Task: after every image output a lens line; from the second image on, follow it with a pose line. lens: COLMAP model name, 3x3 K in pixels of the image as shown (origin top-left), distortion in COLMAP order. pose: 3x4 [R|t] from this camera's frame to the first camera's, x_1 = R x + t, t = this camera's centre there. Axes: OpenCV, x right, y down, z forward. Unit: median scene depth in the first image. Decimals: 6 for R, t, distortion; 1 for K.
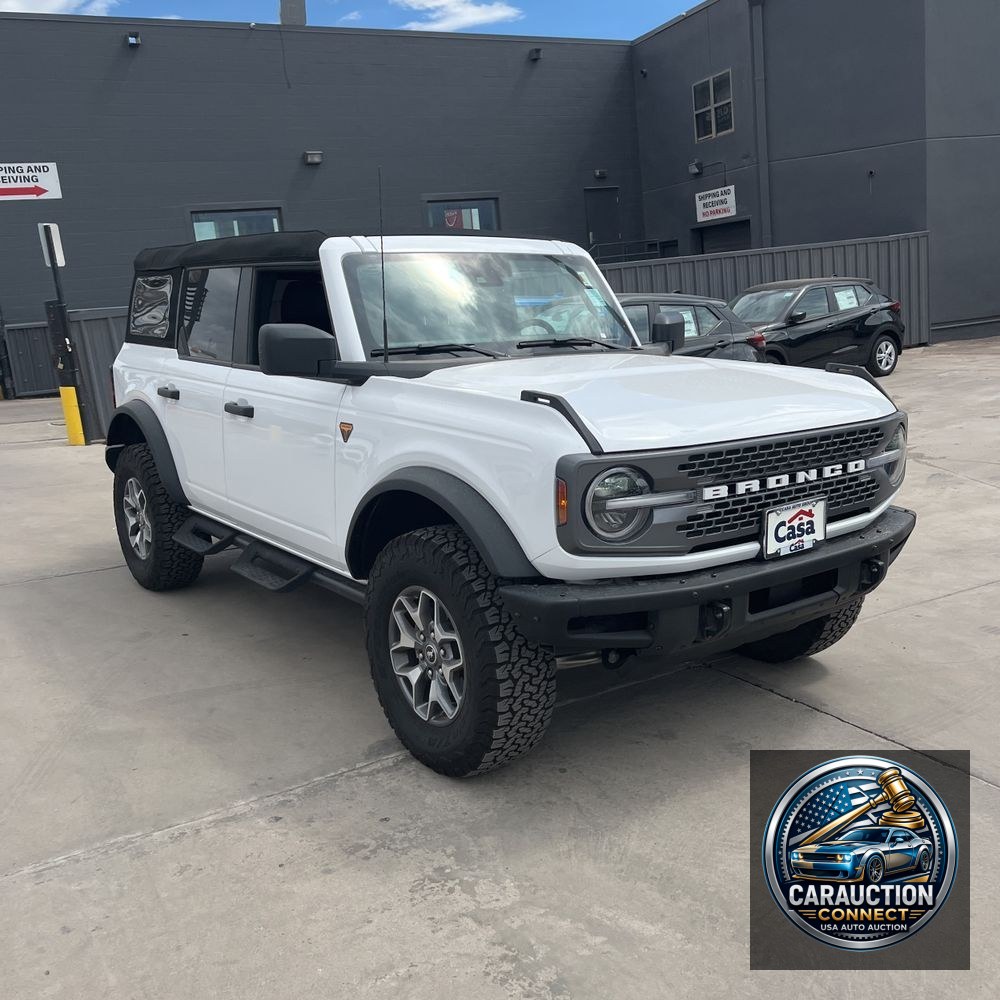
lens RADIAL K [[1009.9, 0, 542.2], [0, 1009.9, 490.0], [0, 0, 1]] dist [0.054578, -0.086170]
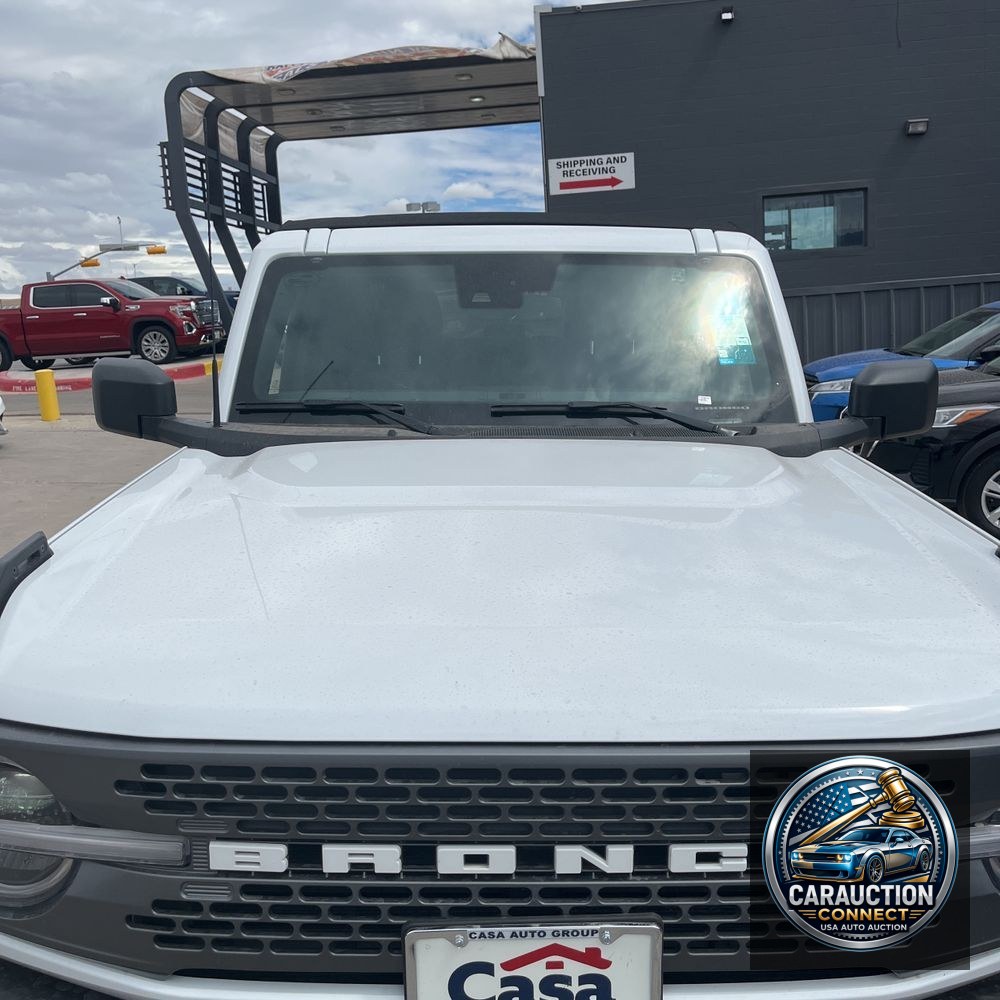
lens RADIAL K [[1031.5, 0, 512.9], [0, 1031.5, 502.2], [0, 0, 1]] dist [0.019073, 0.003359]
pose [[0.790720, 0.141291, -0.595650, 0.447894], [-0.128744, 0.989621, 0.063836, -0.166082], [0.598487, 0.026210, 0.800704, 0.670499]]
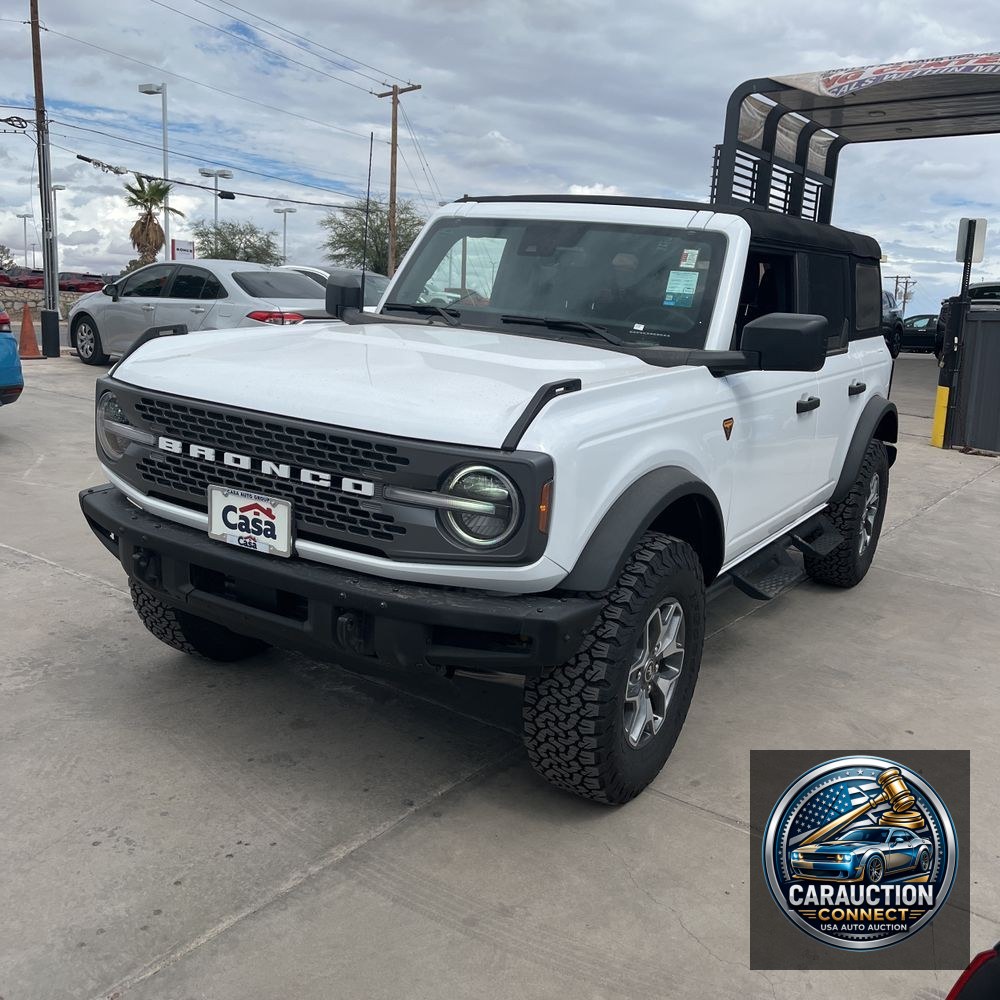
lens RADIAL K [[1031.5, 0, 512.9], [0, 1031.5, 502.2], [0, 0, 1]] dist [0.019073, 0.003359]
pose [[0.352286, 0.251050, -0.901592, 1.114007], [-0.256202, 0.952420, 0.165096, -0.180471], [0.900142, 0.172828, 0.399844, 0.839287]]
